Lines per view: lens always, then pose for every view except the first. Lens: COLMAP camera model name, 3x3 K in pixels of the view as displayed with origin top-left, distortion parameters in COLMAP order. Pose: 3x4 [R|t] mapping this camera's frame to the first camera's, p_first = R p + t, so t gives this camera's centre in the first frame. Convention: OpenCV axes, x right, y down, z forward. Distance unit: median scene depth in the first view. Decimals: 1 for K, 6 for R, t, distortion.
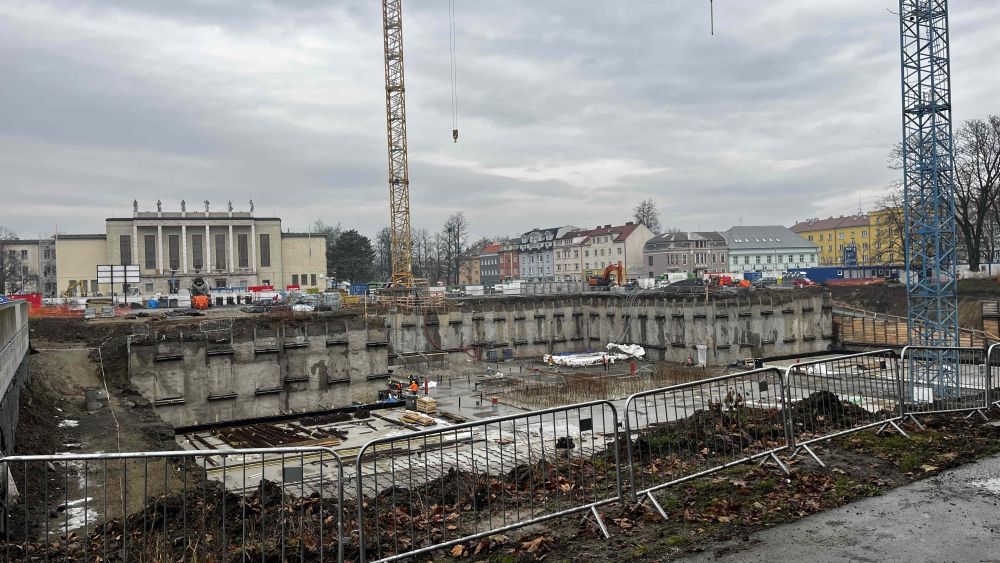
lens RADIAL K [[756.3, 0, 505.5], [0, 756.3, 278.5], [0, 0, 1]] dist [0.043405, 0.011095]
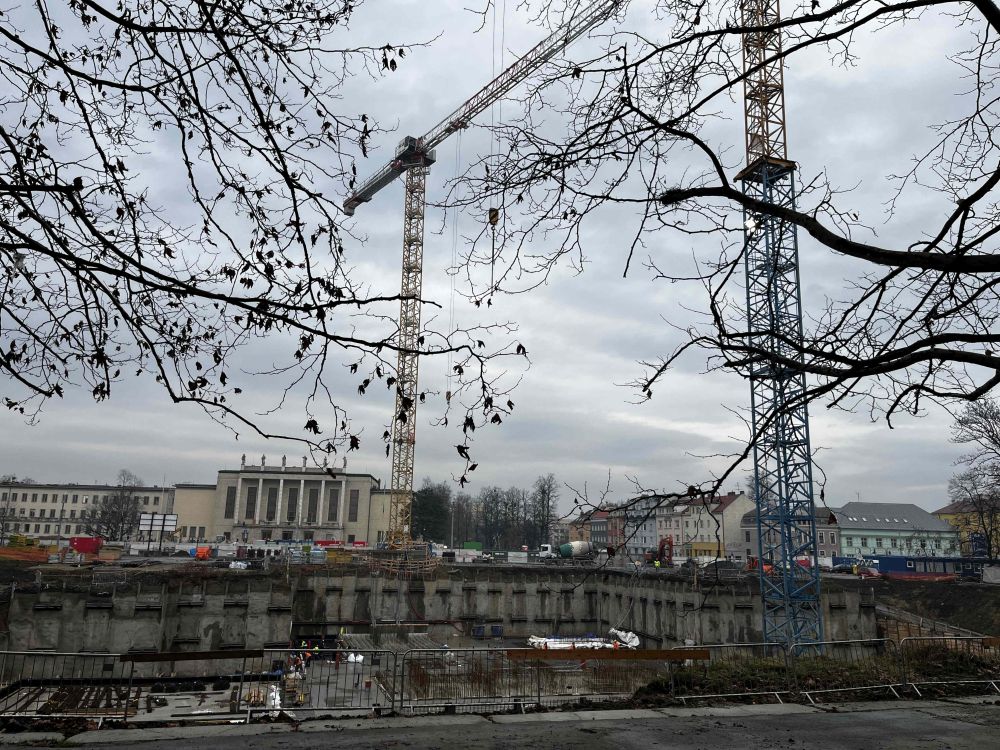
lens RADIAL K [[754.5, 0, 506.6], [0, 754.5, 371.2], [0, 0, 1]] dist [0.042127, -0.038078]
pose [[0.966619, -0.001670, -0.256211, 0.251289], [-0.054699, 0.975580, -0.212723, -0.012912], [0.250310, 0.219637, 0.942923, 0.067689]]
